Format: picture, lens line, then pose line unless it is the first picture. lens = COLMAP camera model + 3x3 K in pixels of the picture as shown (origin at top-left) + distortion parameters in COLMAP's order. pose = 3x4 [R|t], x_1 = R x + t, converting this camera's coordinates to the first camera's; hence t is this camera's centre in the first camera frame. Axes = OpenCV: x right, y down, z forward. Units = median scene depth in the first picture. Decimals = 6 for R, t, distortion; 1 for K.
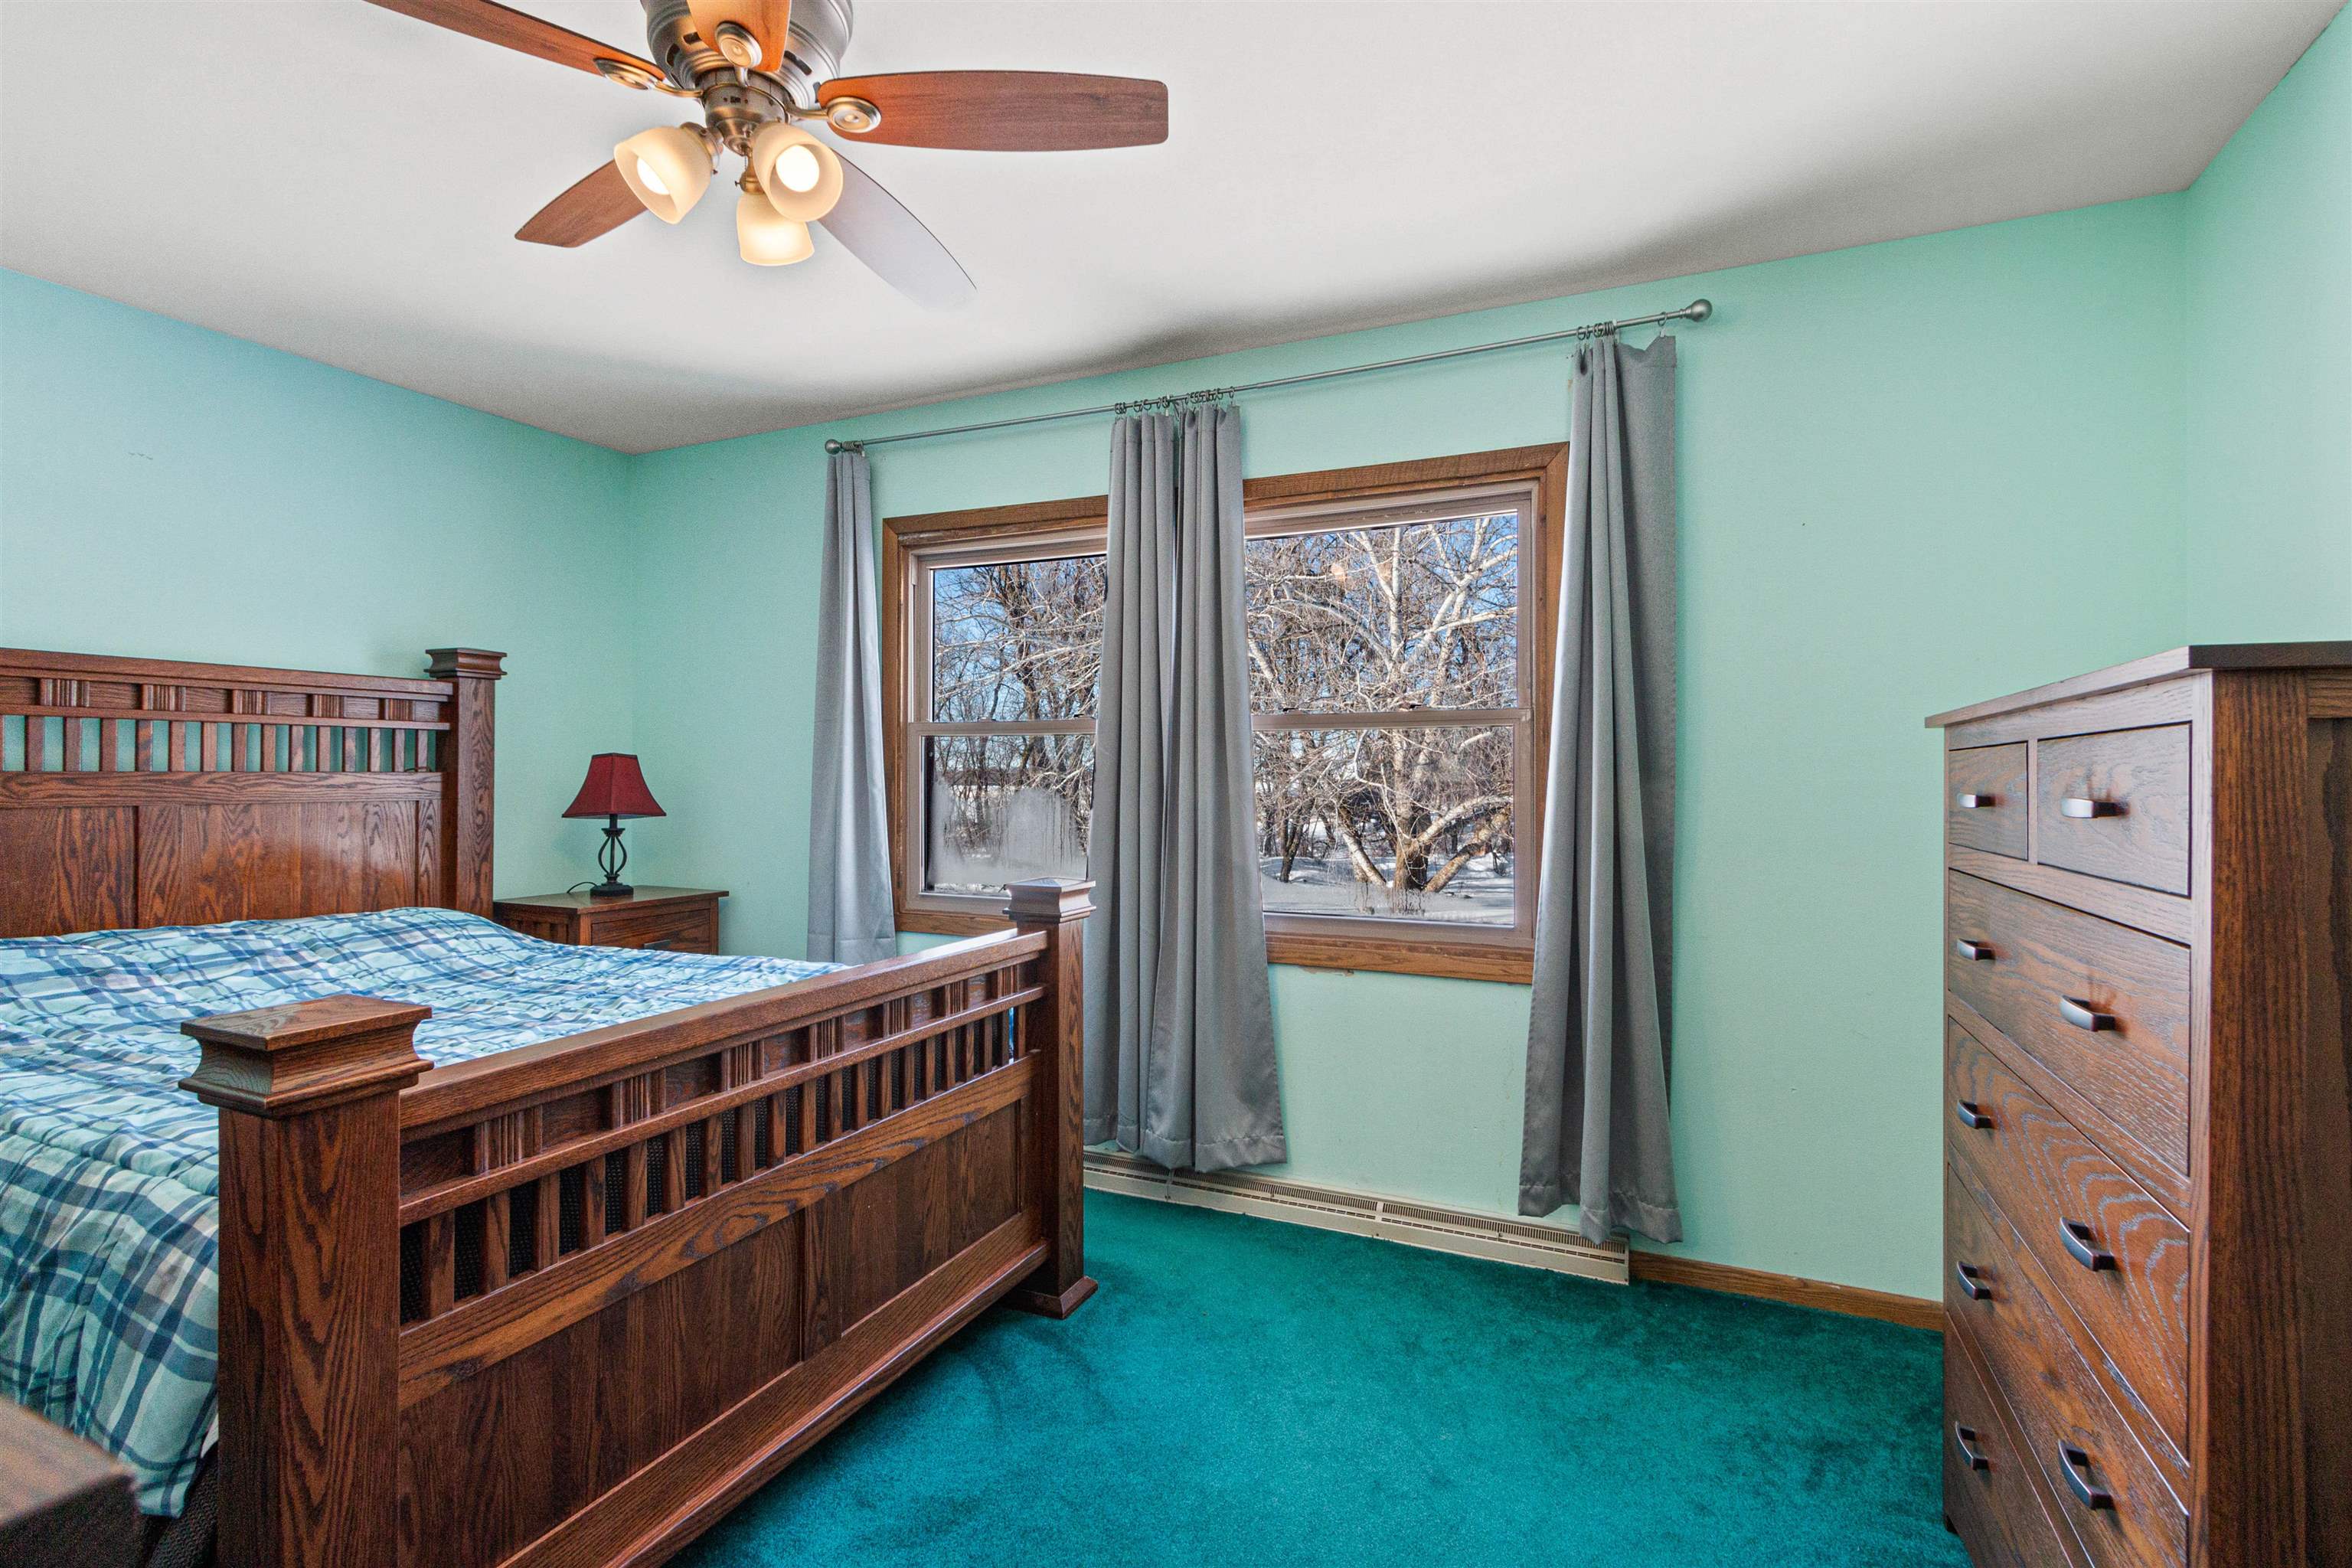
lens RADIAL K [[1162.0, 0, 1175.5], [0, 1162.0, 780.2], [0, 0, 1]] dist [0.012095, -0.001370]
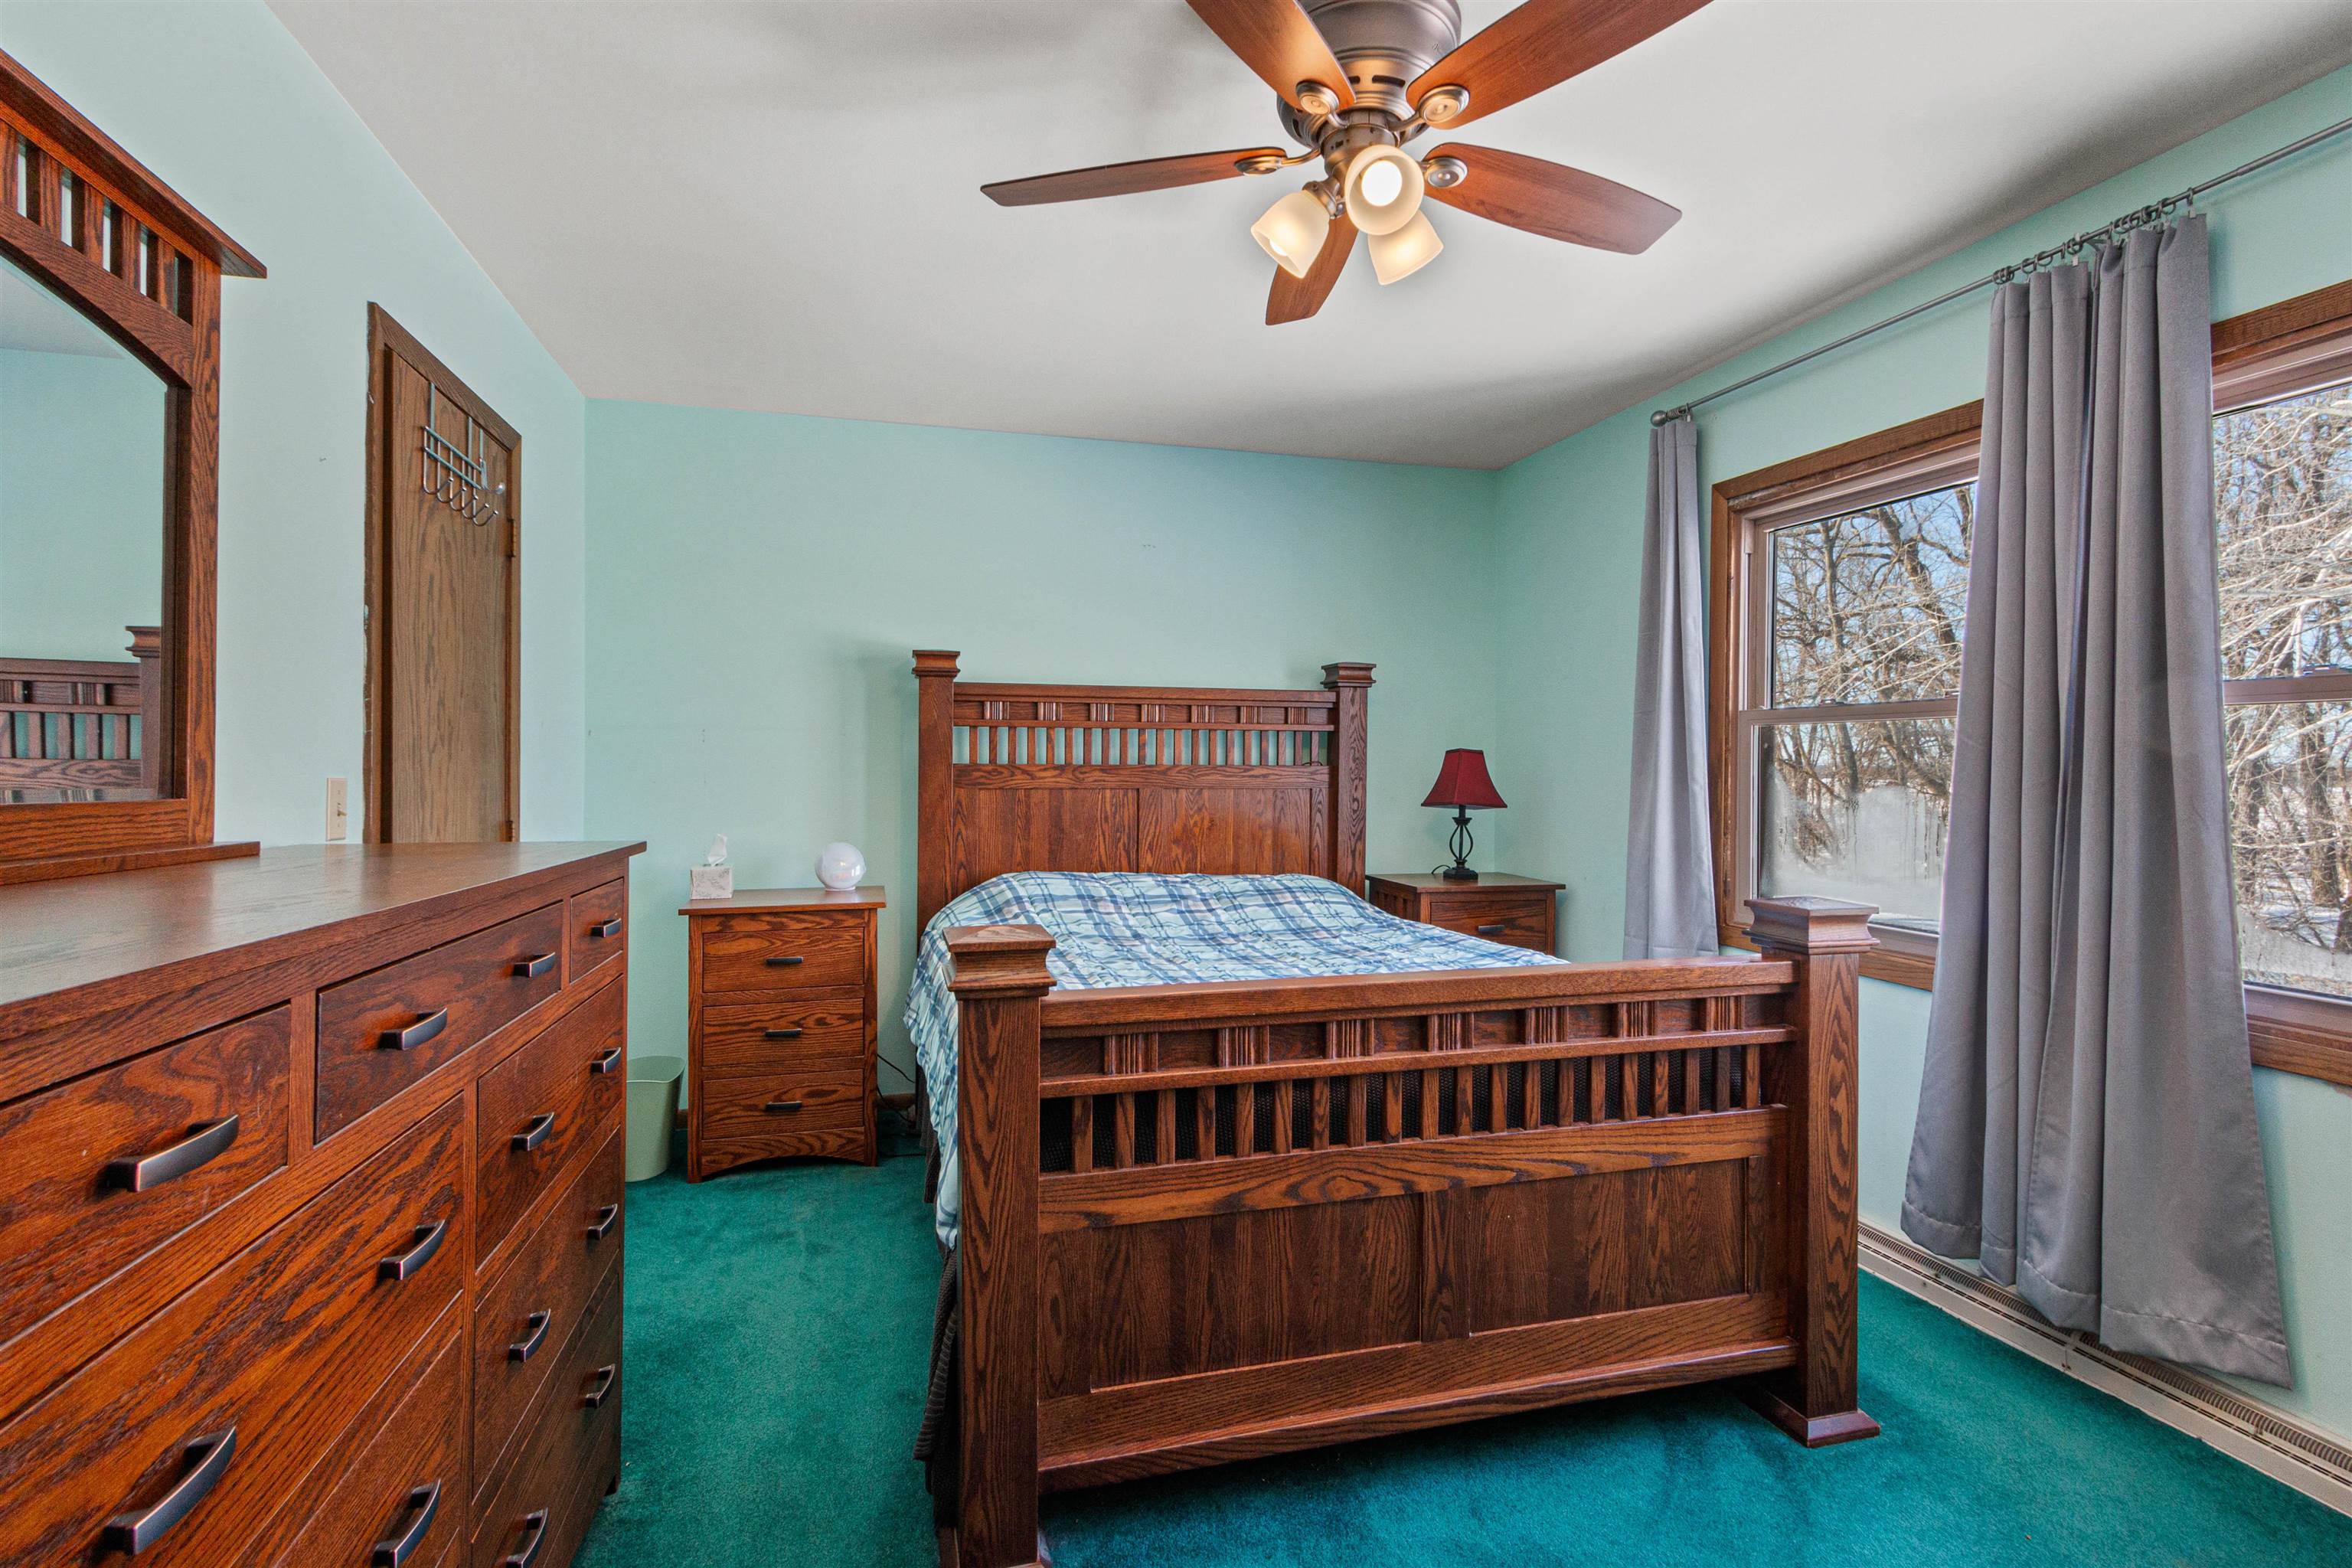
lens RADIAL K [[1162.0, 0, 1175.9], [0, 1162.0, 774.7], [0, 0, 1]] dist [0.012095, -0.001370]
pose [[0.605662, 0.008422, -0.795677, 0.278918], [-0.008292, 0.999956, 0.004272, -0.001563], [0.795679, 0.004011, 0.605705, 0.160999]]
